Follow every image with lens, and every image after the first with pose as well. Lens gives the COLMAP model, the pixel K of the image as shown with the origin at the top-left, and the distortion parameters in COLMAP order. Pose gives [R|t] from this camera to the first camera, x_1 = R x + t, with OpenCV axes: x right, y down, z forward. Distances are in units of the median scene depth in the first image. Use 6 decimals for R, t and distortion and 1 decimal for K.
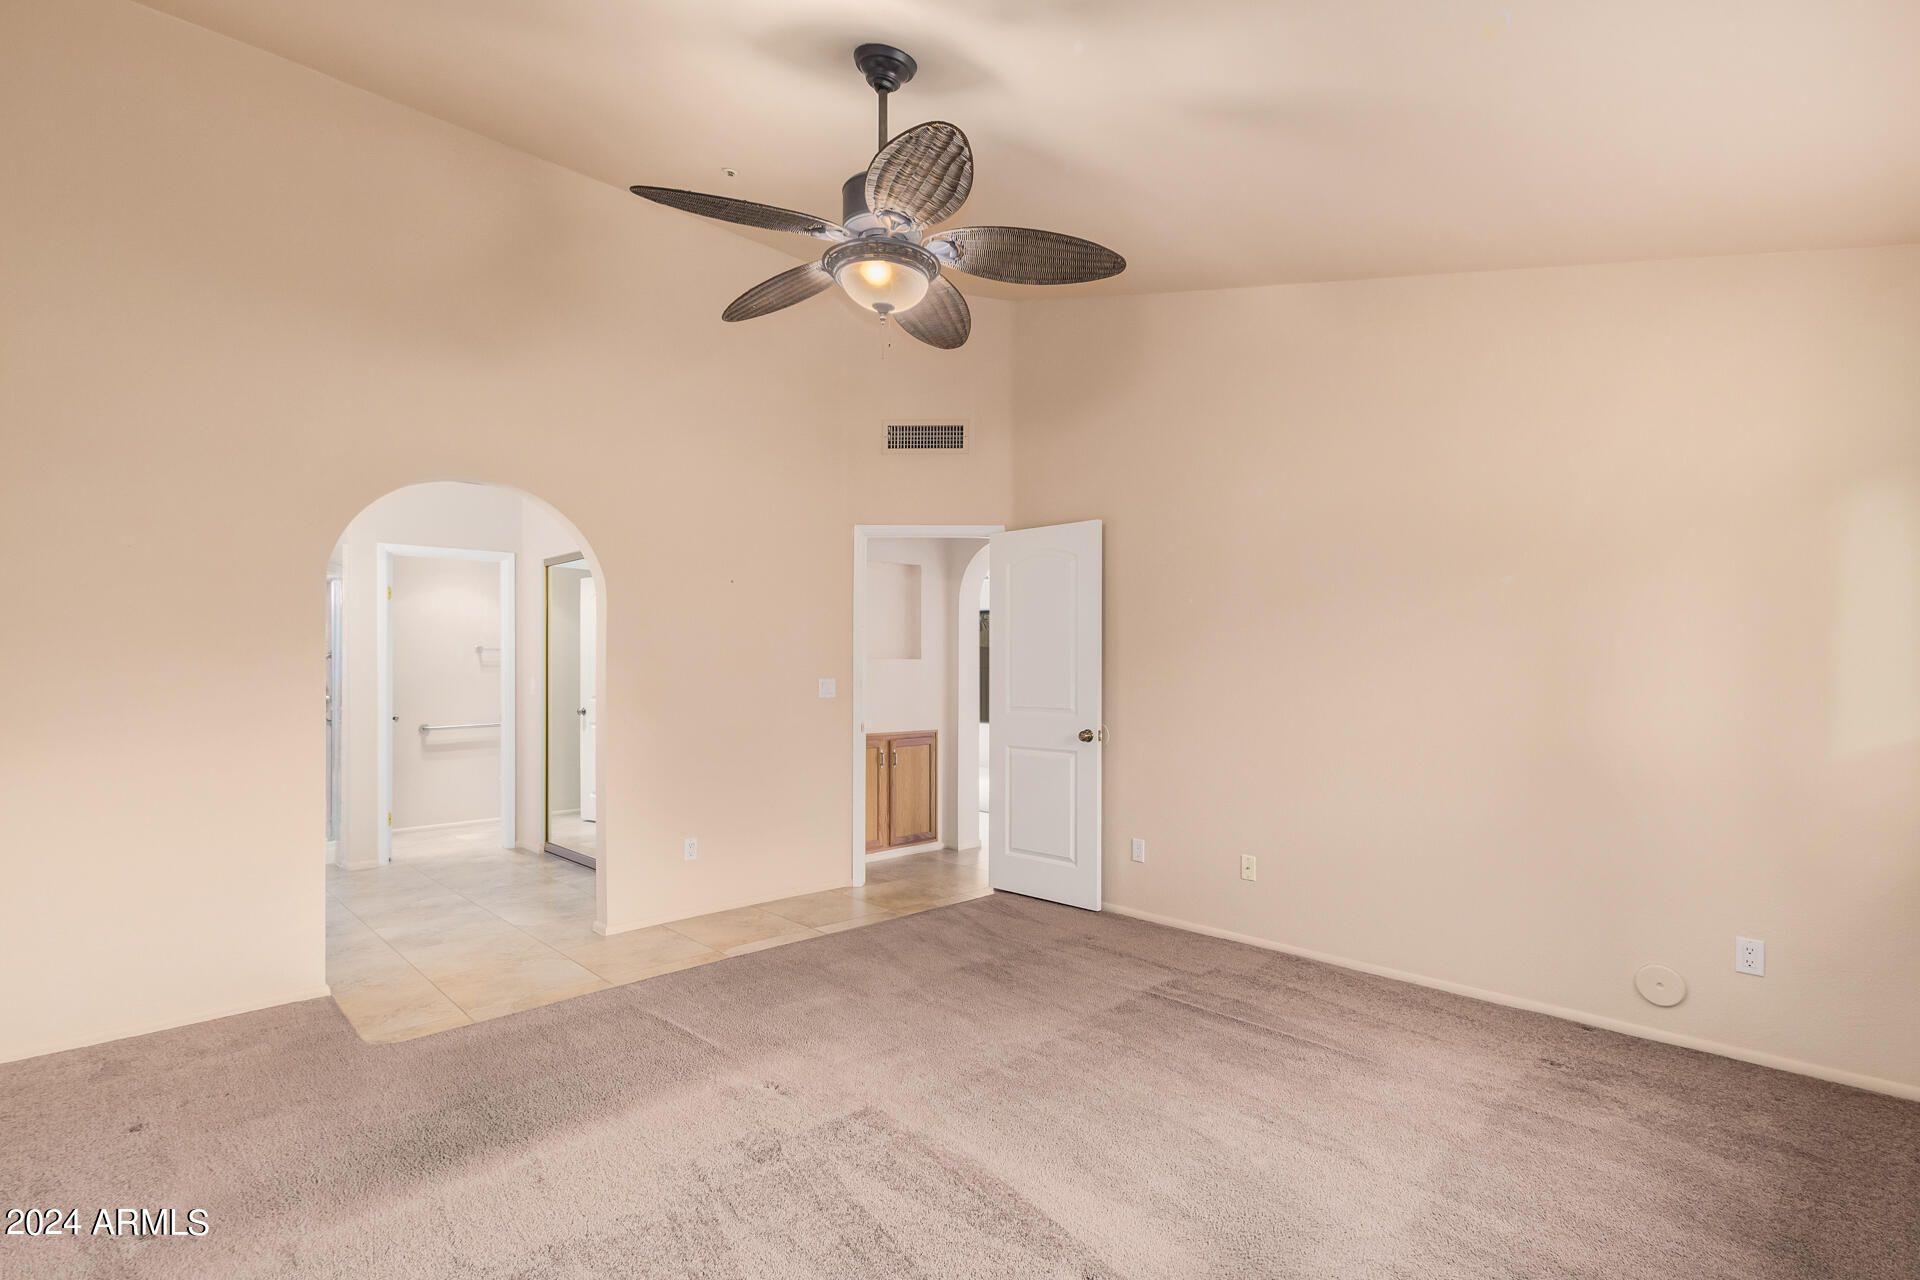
lens RADIAL K [[895.5, 0, 973.7], [0, 895.5, 663.6], [0, 0, 1]] dist [0.000215, -0.000578]
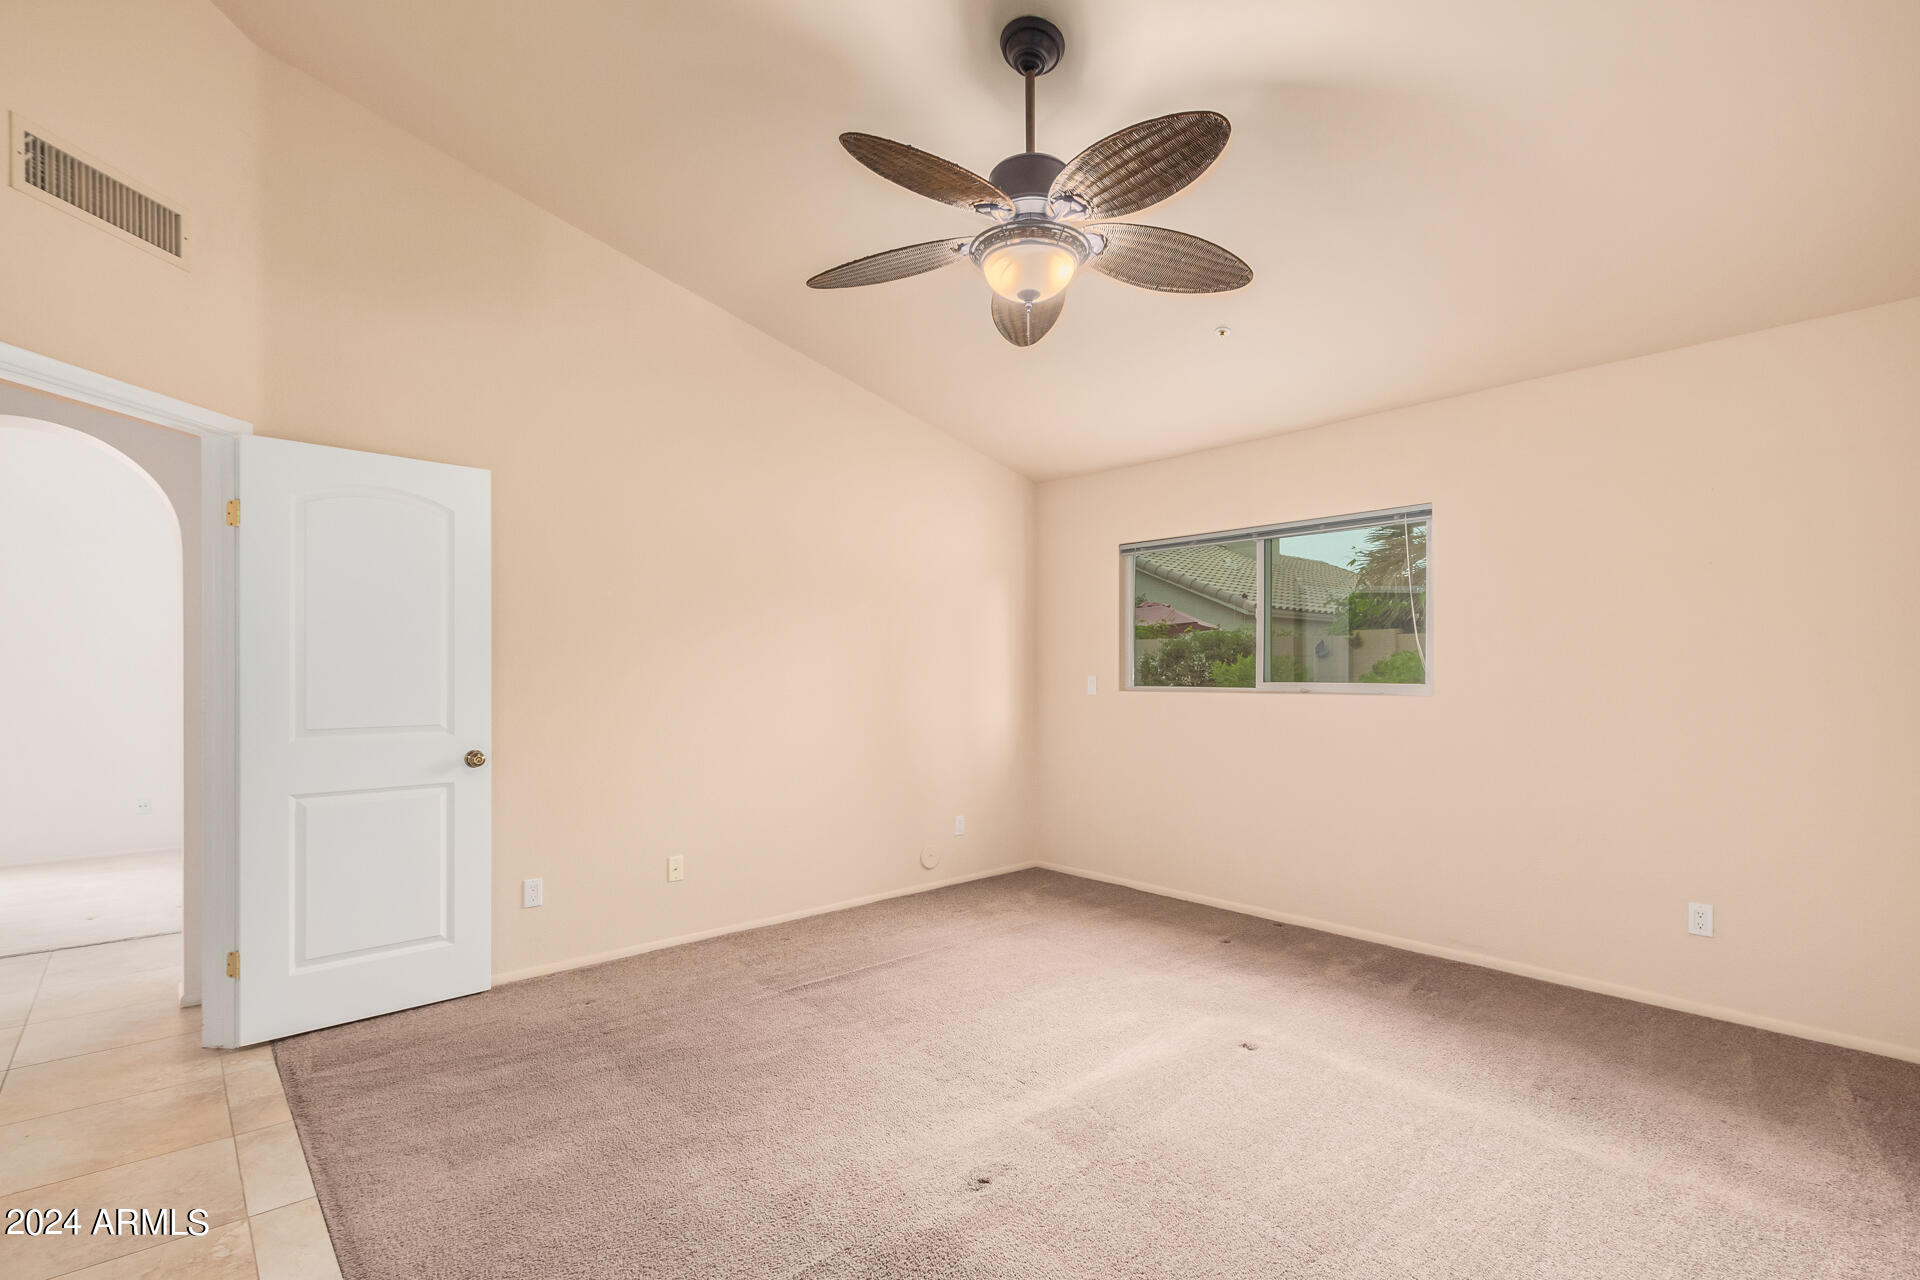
lens RADIAL K [[895.5, 0, 973.7], [0, 895.5, 663.6], [0, 0, 1]] dist [0.000215, -0.000578]
pose [[0.032270, 0.006421, 0.999459, -0.601137], [-0.008797, 0.999942, -0.006140, 0.003419], [-0.999440, -0.008594, 0.032325, 0.568453]]
